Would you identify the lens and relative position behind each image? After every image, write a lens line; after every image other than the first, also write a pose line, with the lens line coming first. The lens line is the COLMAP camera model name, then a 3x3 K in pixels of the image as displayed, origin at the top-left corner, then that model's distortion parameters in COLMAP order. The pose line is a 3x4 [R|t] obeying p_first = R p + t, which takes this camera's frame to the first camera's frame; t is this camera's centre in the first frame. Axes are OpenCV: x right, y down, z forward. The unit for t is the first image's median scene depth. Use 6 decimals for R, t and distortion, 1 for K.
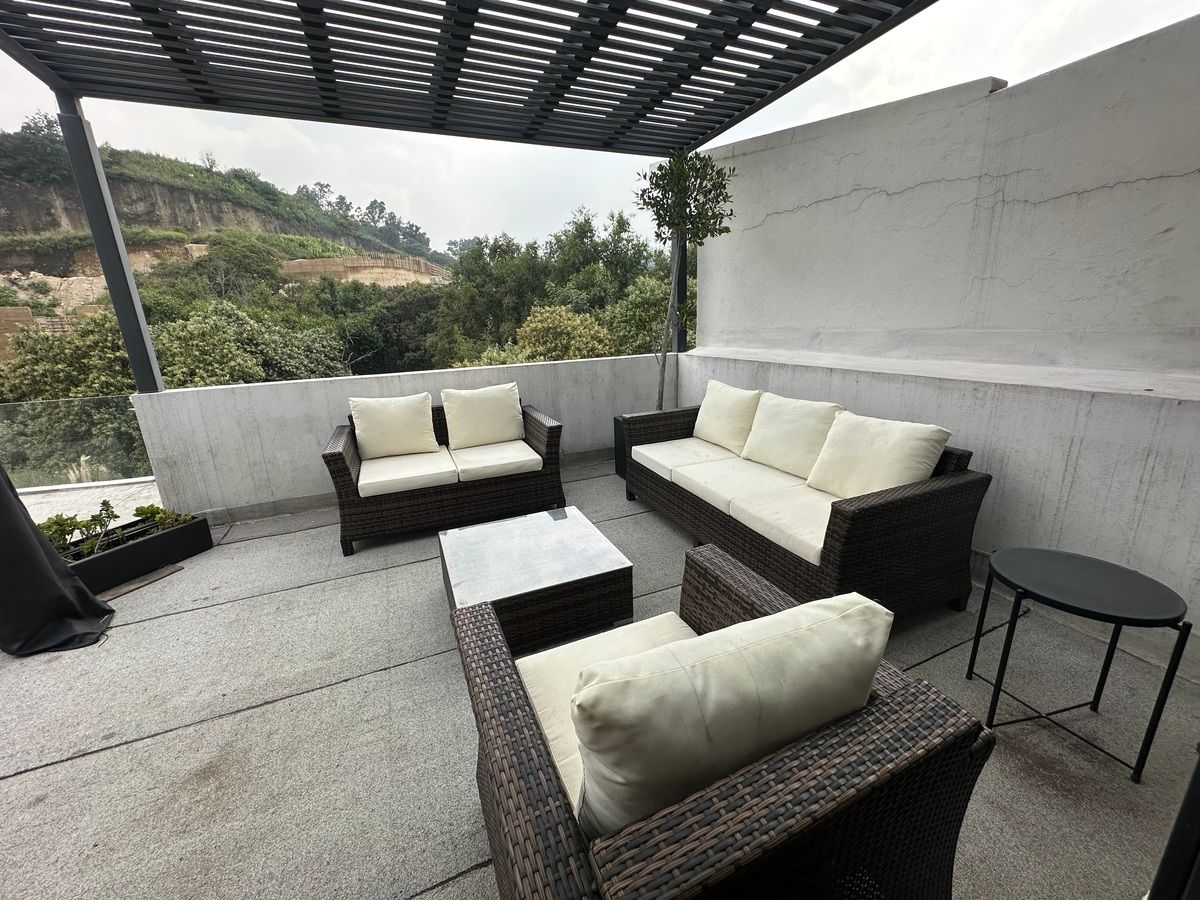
lens RADIAL K [[481.7, 0, 599.2], [0, 481.7, 452.5], [0, 0, 1]] dist [-0.006694, 0.002959]
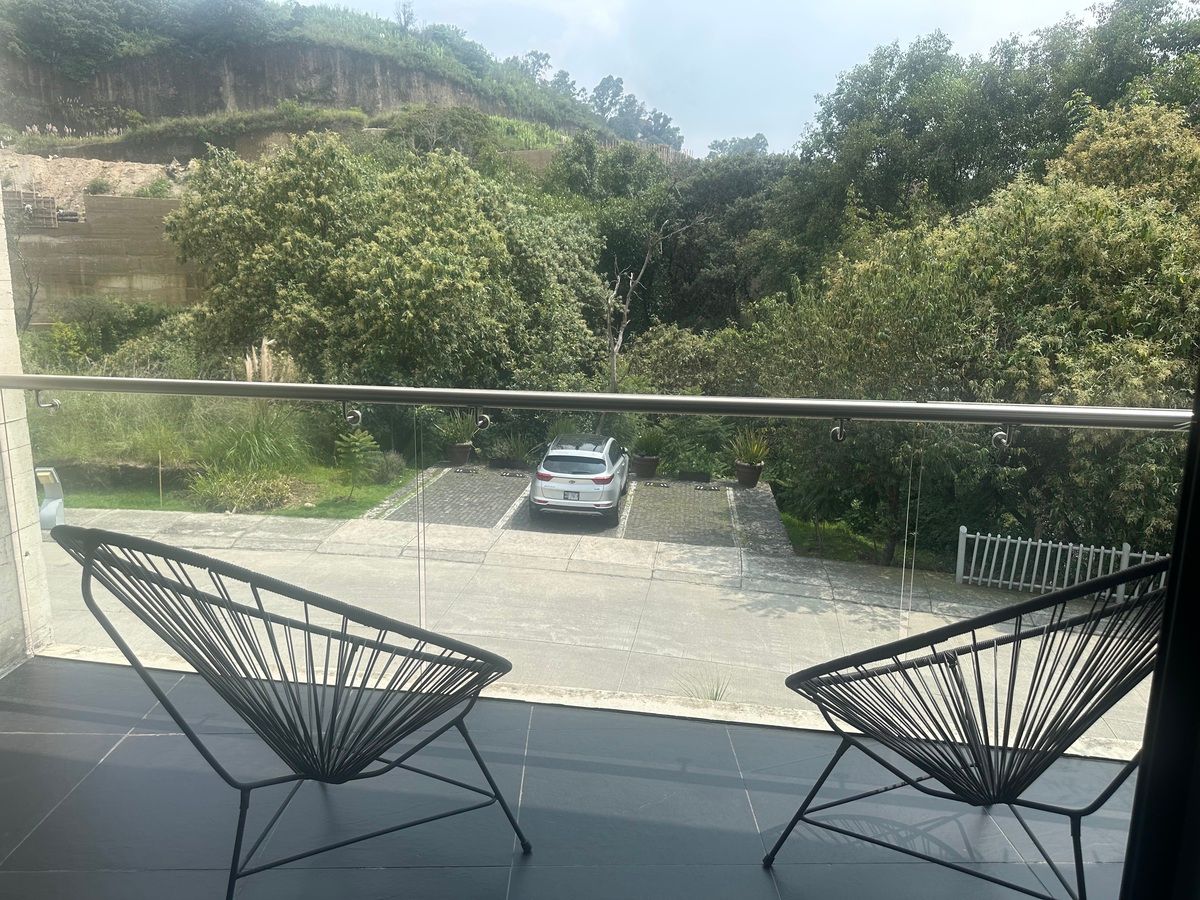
lens RADIAL K [[849.6, 0, 580.9], [0, 849.6, 460.7], [0, 0, 1]] dist [0.041584, -0.044331]
pose [[0.917873, 0.122621, -0.377456, -1.201272], [-0.148089, 0.988201, -0.039083, 0.569602], [0.368210, 0.091771, 0.925202, 0.705410]]
